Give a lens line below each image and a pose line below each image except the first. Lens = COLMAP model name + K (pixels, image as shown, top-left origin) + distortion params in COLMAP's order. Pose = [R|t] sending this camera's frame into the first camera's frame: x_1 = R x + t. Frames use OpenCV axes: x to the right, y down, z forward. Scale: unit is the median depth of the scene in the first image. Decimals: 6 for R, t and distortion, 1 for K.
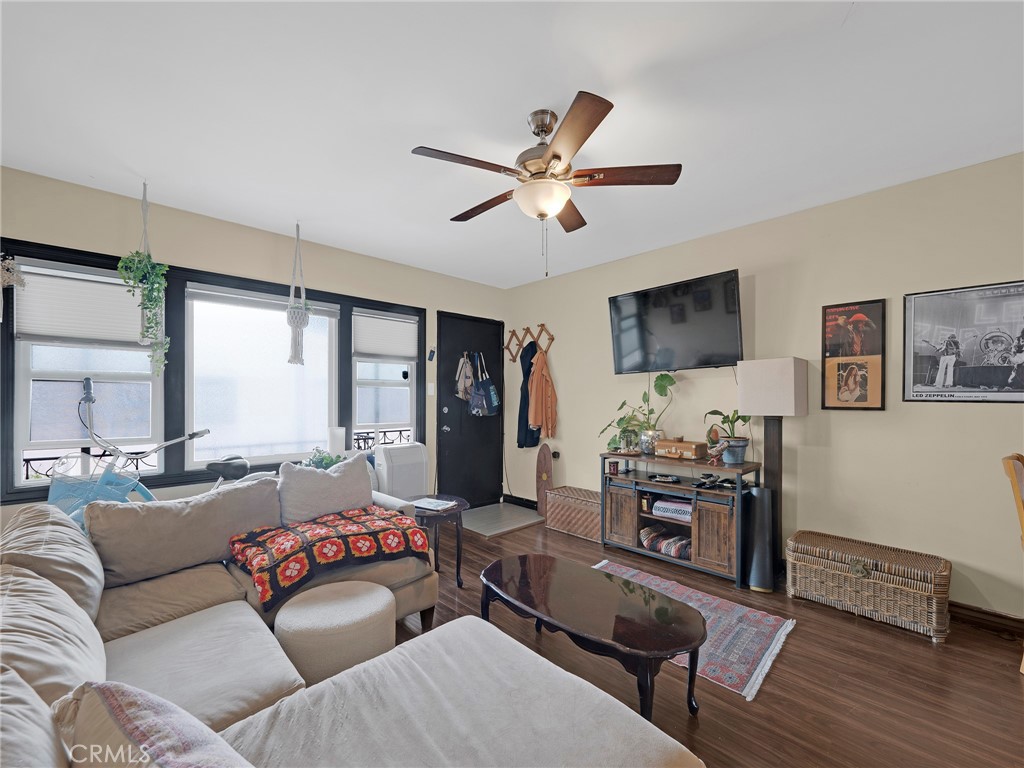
lens RADIAL K [[424.9, 0, 508.7], [0, 424.9, 403.8], [0, 0, 1]] dist [0.001175, 0.000088]
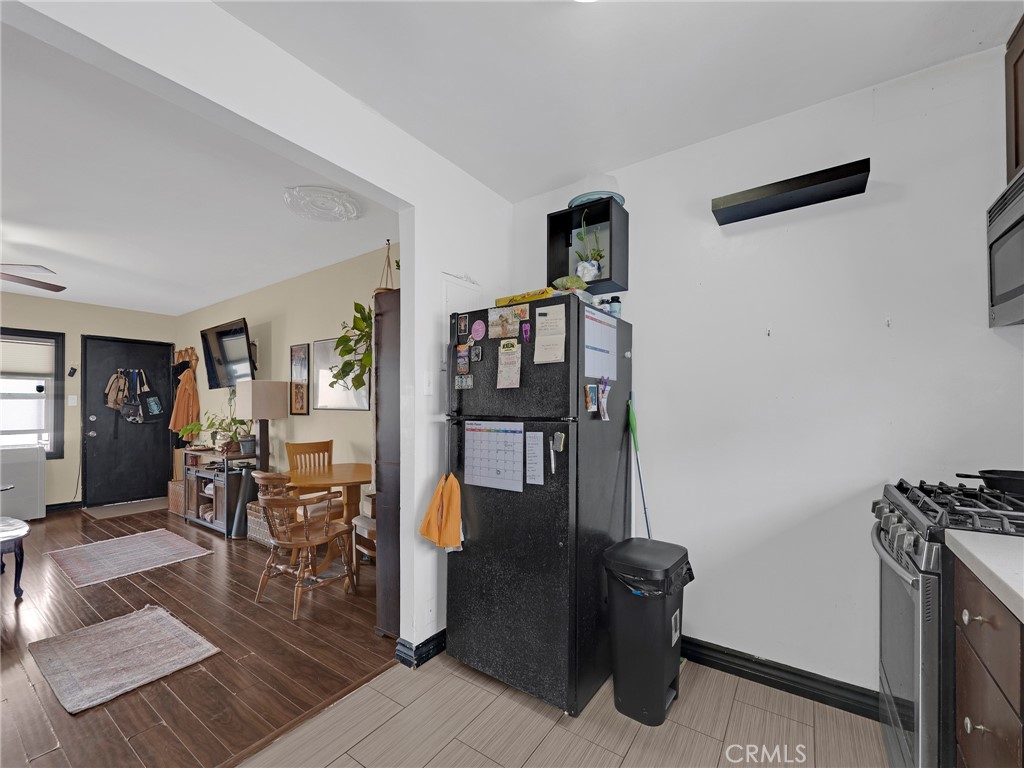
lens RADIAL K [[424.9, 0, 508.7], [0, 424.9, 403.8], [0, 0, 1]] dist [0.001175, 0.000088]
pose [[0.981739, -0.004656, 0.190173, 0.803959], [0.007755, 0.999849, -0.015554, 0.002379], [-0.190072, 0.016745, 0.981627, -0.404433]]
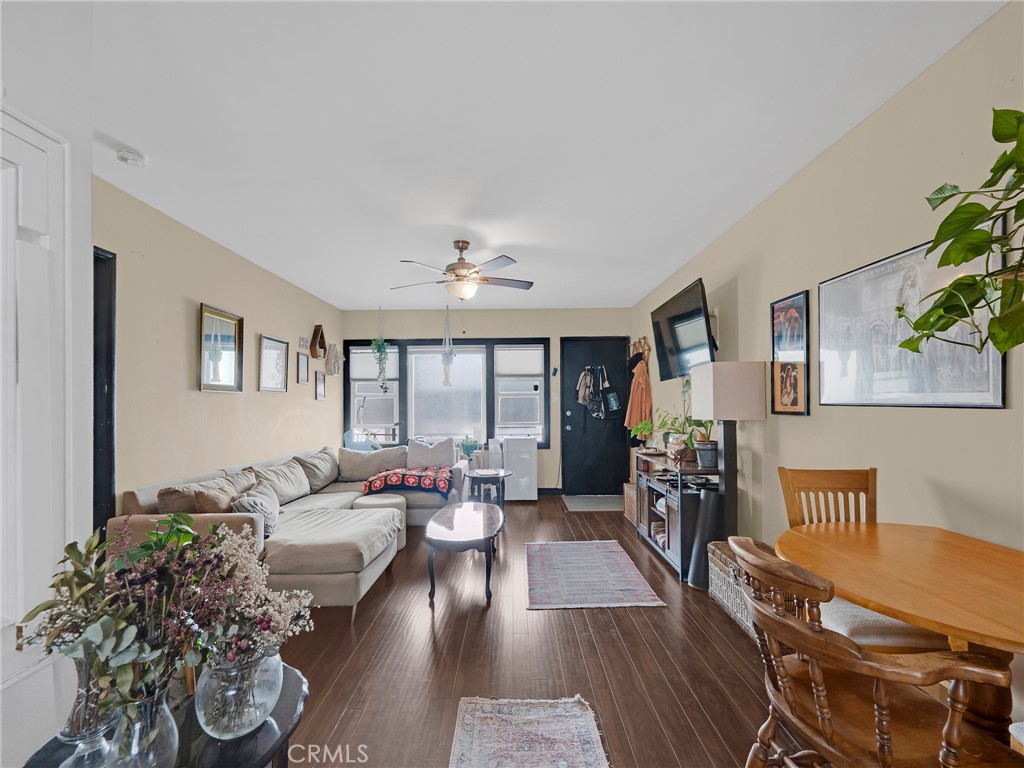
lens RADIAL K [[424.9, 0, 508.7], [0, 424.9, 403.8], [0, 0, 1]] dist [0.001175, 0.000088]
pose [[0.714446, -0.008569, -0.699638, 0.651150], [0.000801, 0.999934, -0.011429, 0.000587], [0.699690, 0.007605, 0.714406, -0.043013]]
